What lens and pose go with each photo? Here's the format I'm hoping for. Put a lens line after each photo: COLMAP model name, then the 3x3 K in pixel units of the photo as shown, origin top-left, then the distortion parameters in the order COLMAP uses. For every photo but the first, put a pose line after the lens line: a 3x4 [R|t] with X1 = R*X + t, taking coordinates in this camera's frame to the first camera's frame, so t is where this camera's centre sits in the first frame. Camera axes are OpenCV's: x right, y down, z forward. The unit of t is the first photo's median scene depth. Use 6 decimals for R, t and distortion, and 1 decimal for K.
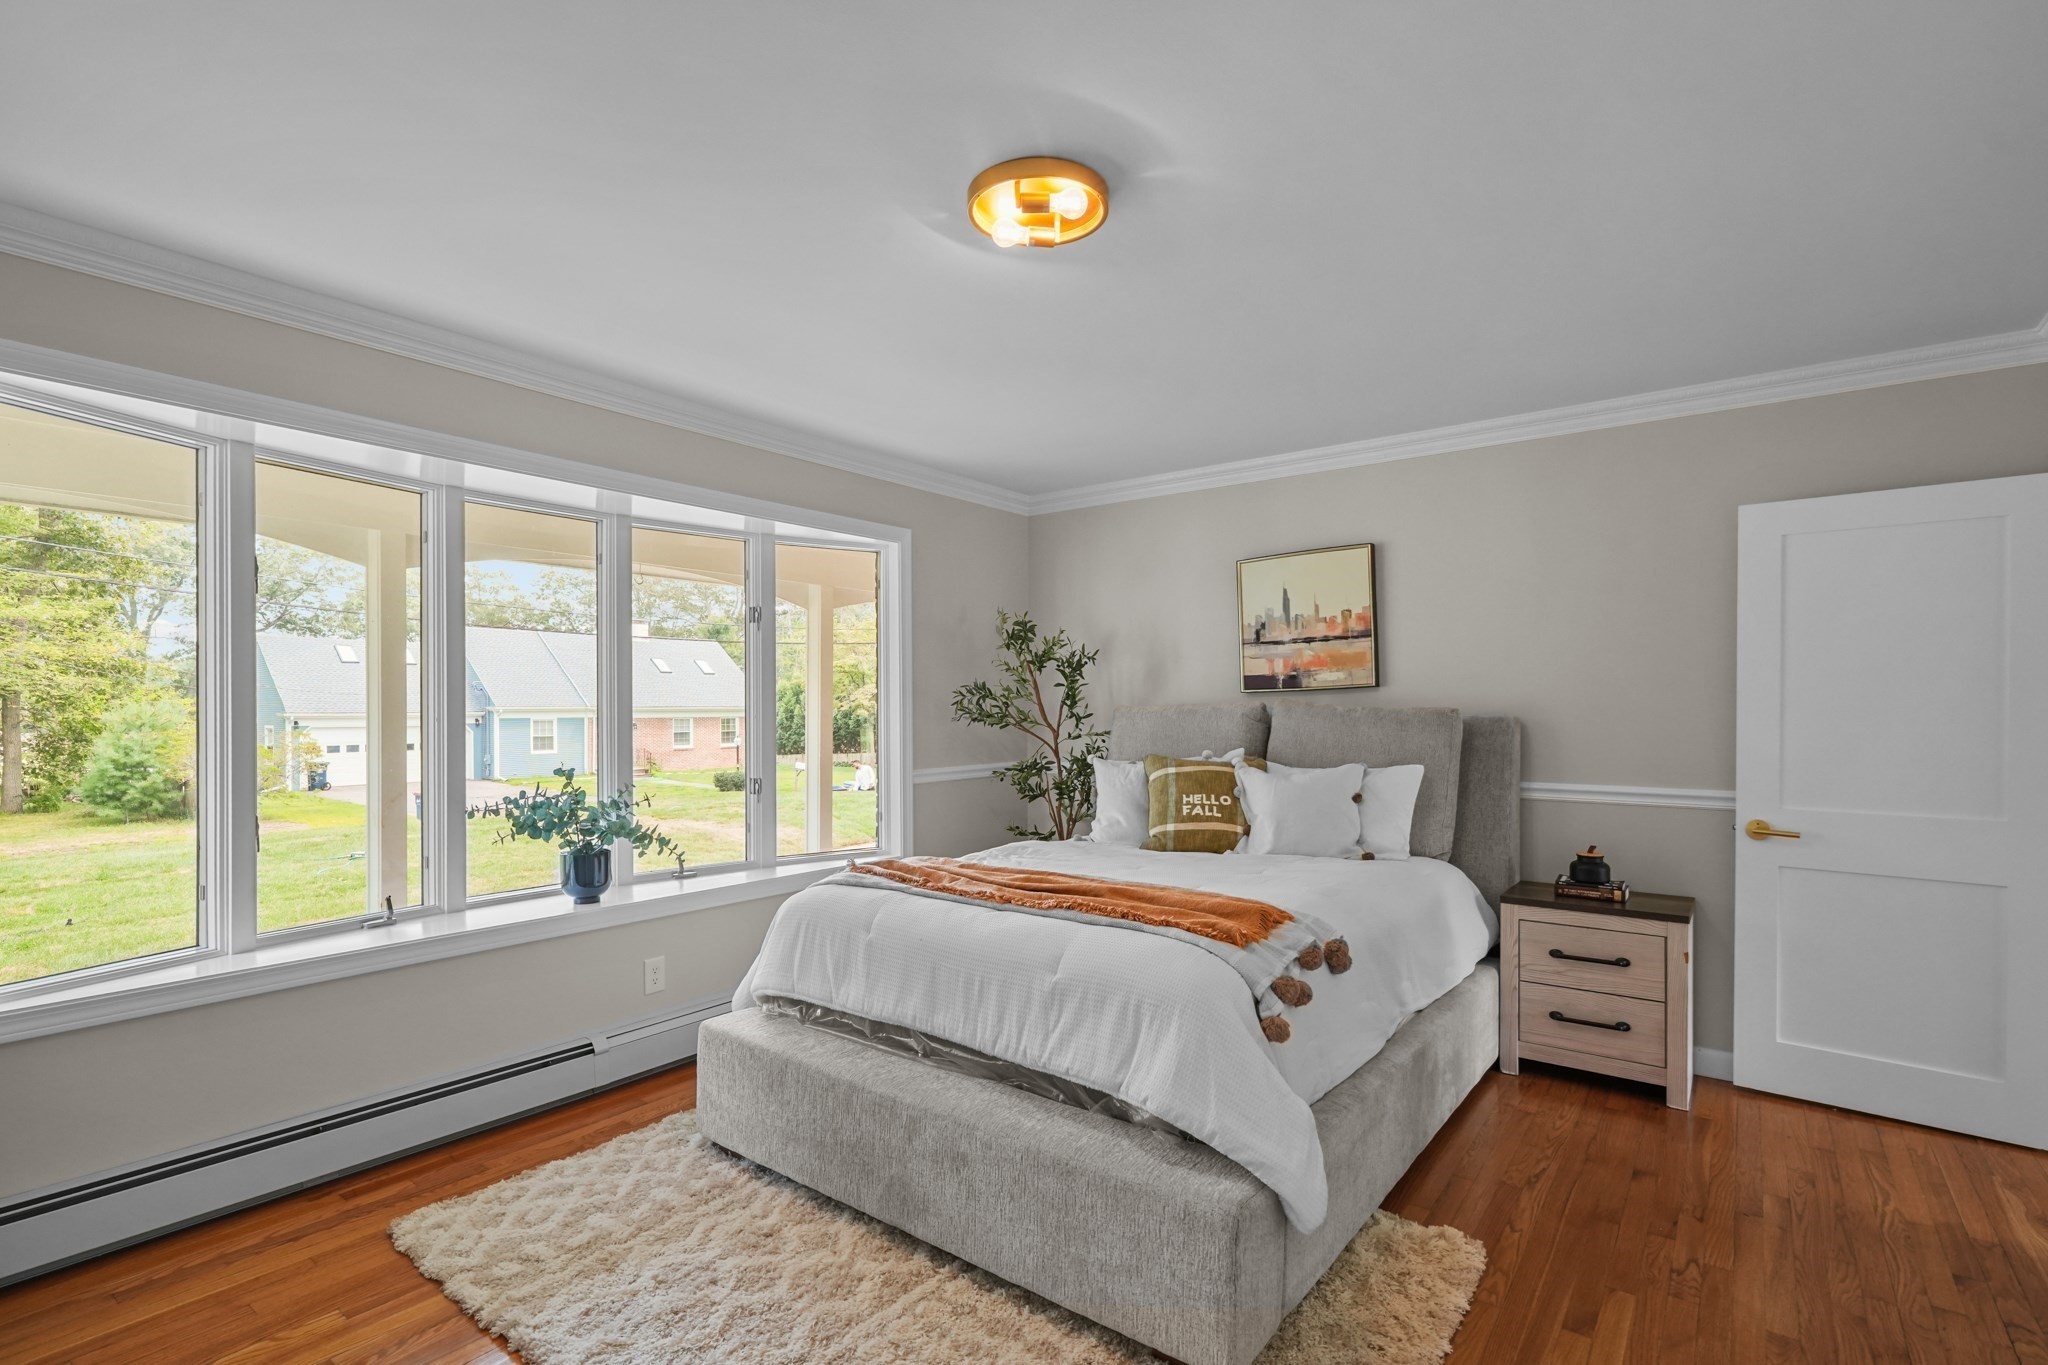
lens RADIAL K [[939.9, 0, 1023.3], [0, 939.9, 709.0], [0, 0, 1]] dist [-0.000415, 0.000032]
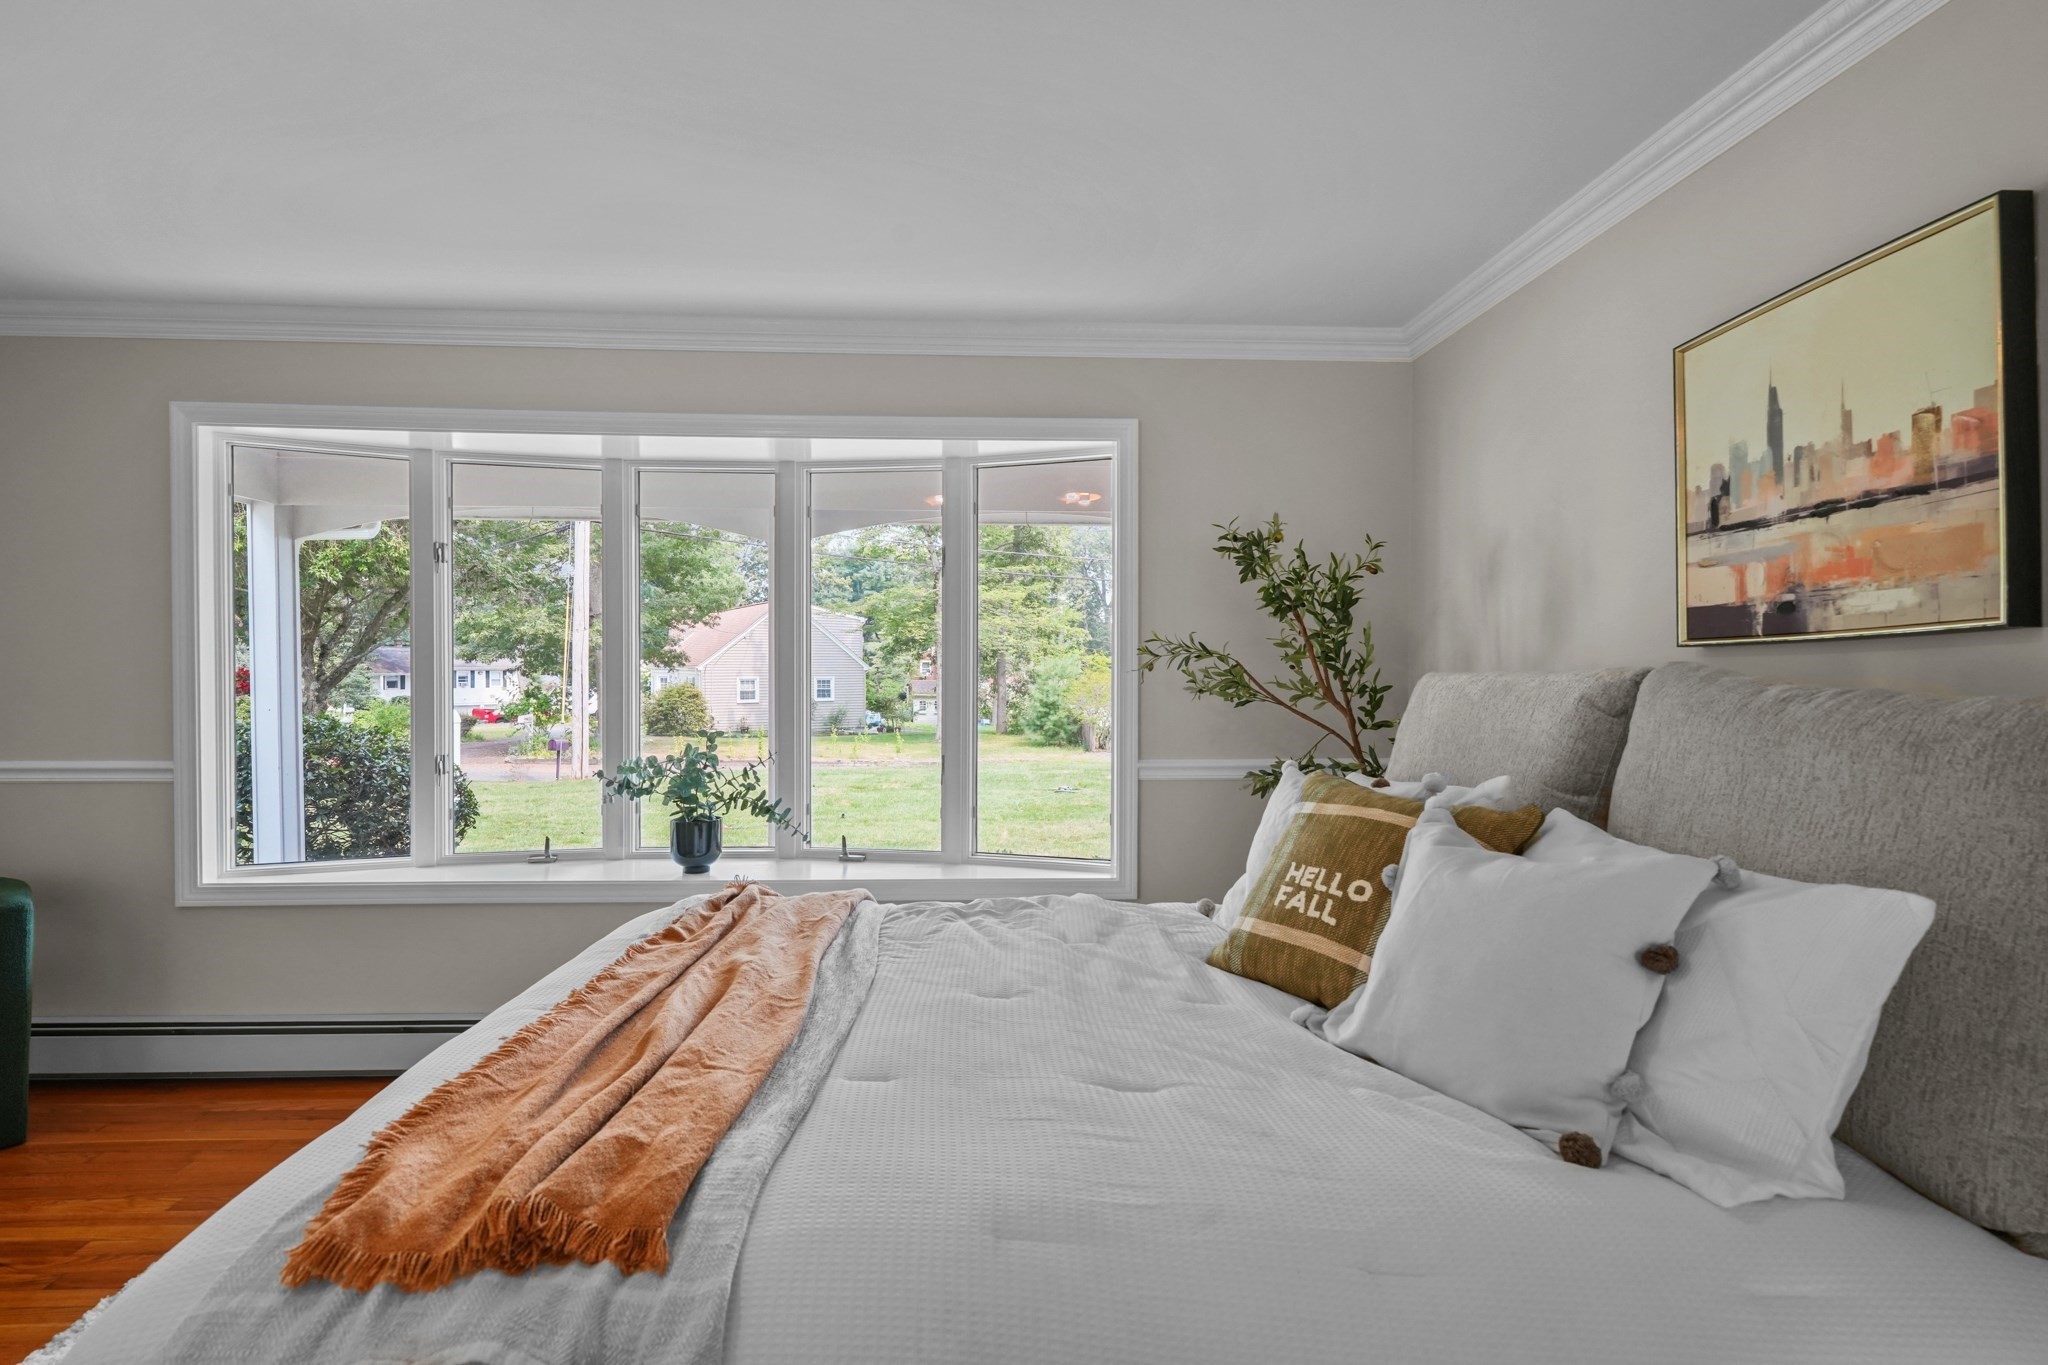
lens RADIAL K [[936.2, 0, 1029.1], [0, 936.2, 679.8], [0, 0, 1]] dist [-0.002143, 0.000161]
pose [[0.654050, 0.018703, -0.756220, 0.388737], [-0.006500, 0.999796, 0.019105, -0.008969], [0.756423, -0.007581, 0.654039, 0.515896]]
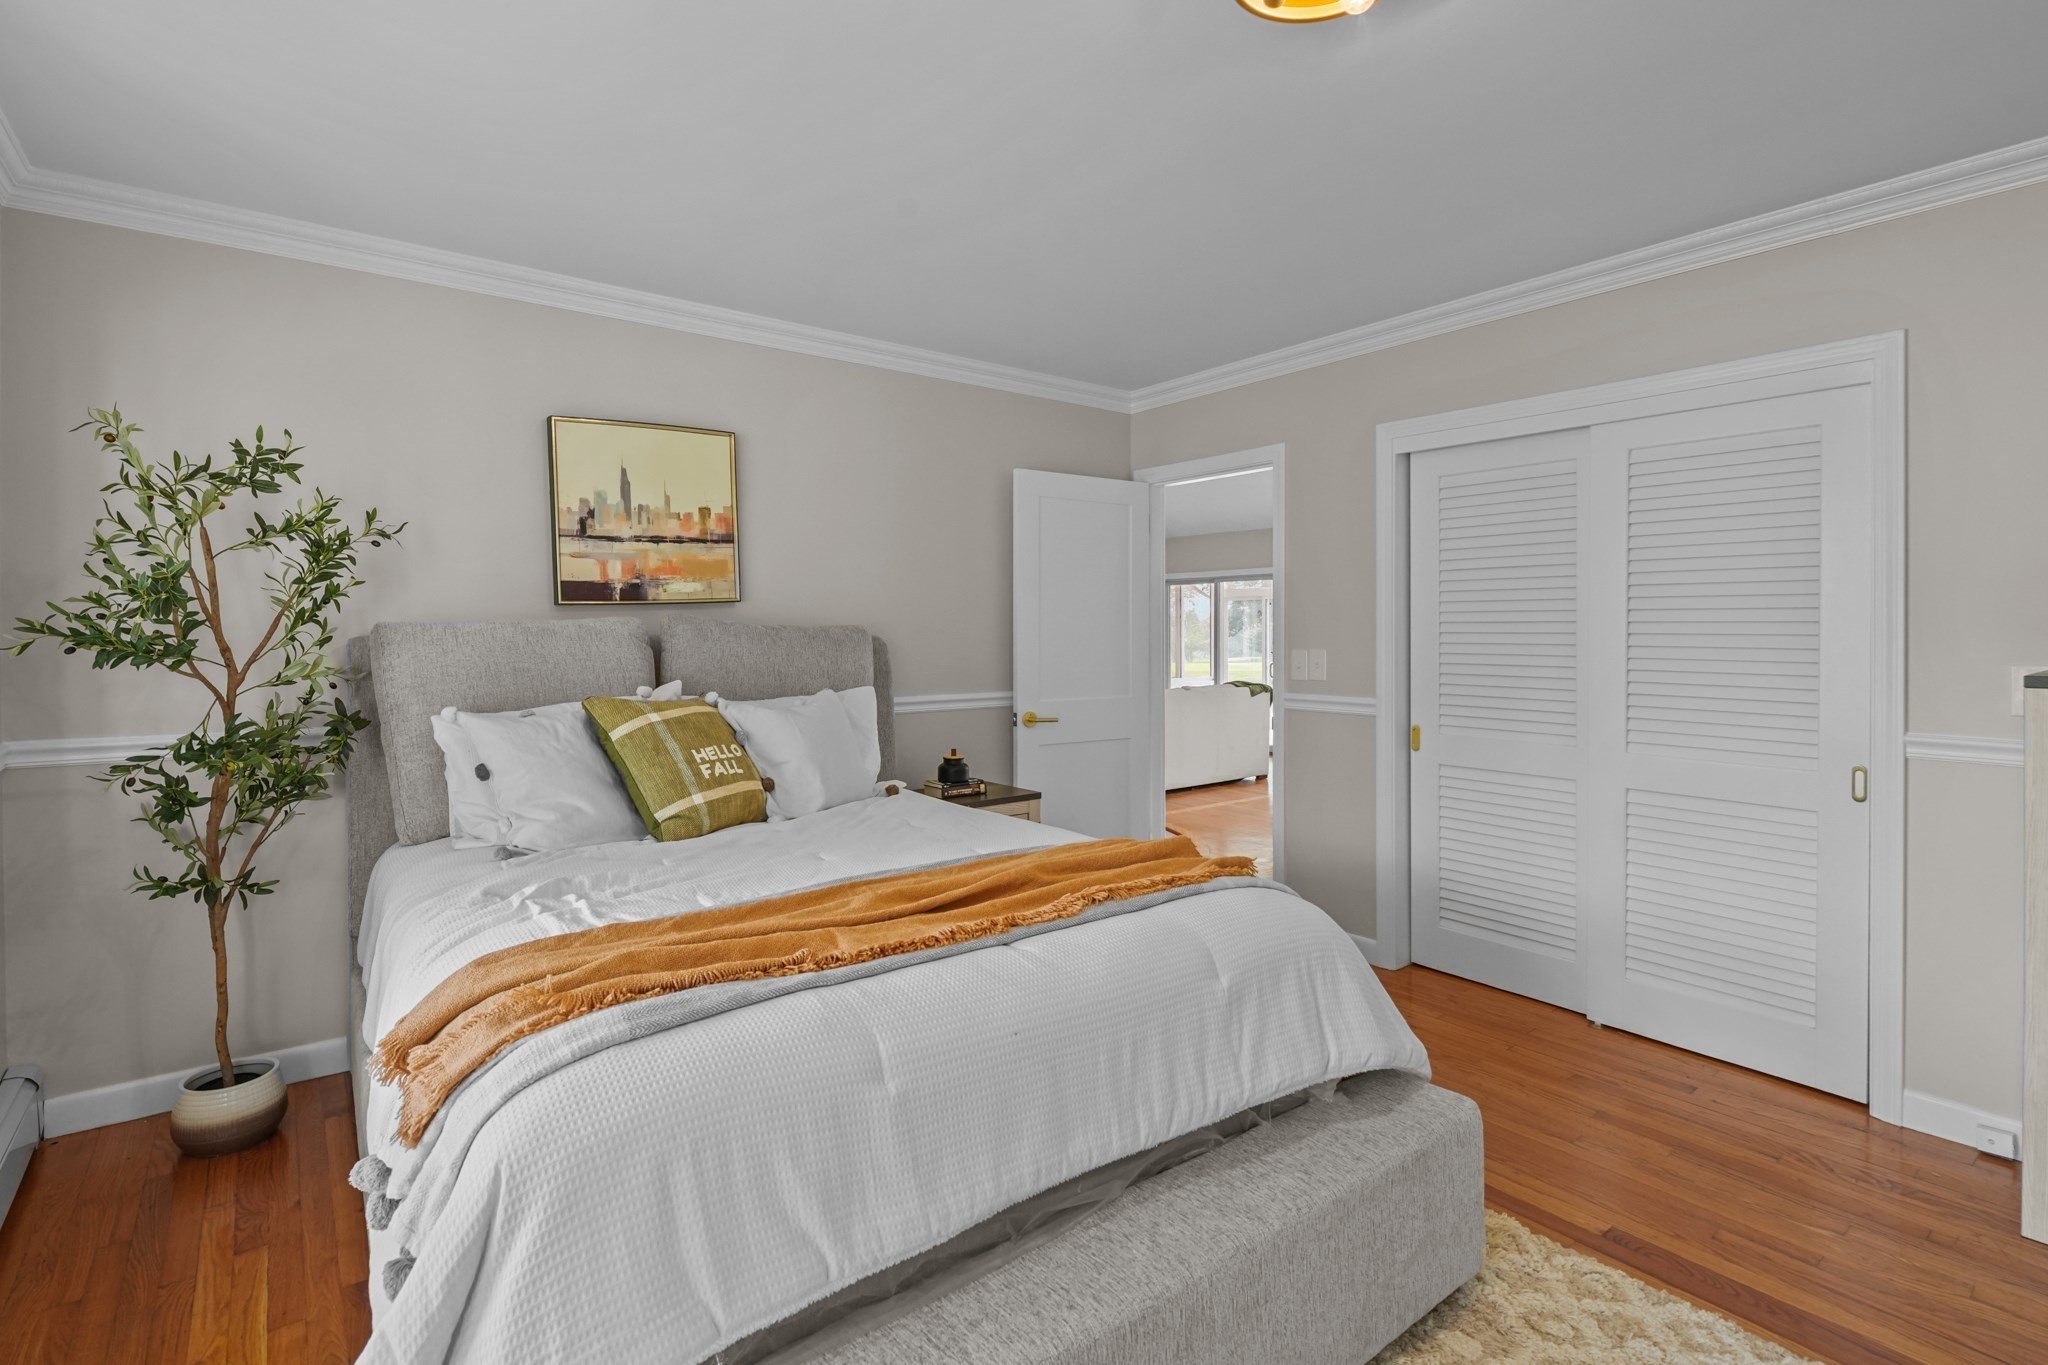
lens RADIAL K [[966.3, 0, 1019.3], [0, 966.3, 636.5], [0, 0, 1]] dist [0.000039, -0.000090]
pose [[0.263403, -0.007121, 0.964660, -0.398287], [0.004901, 0.999970, 0.006043, 0.003812], [-0.964673, 0.003136, 0.263430, 0.510067]]
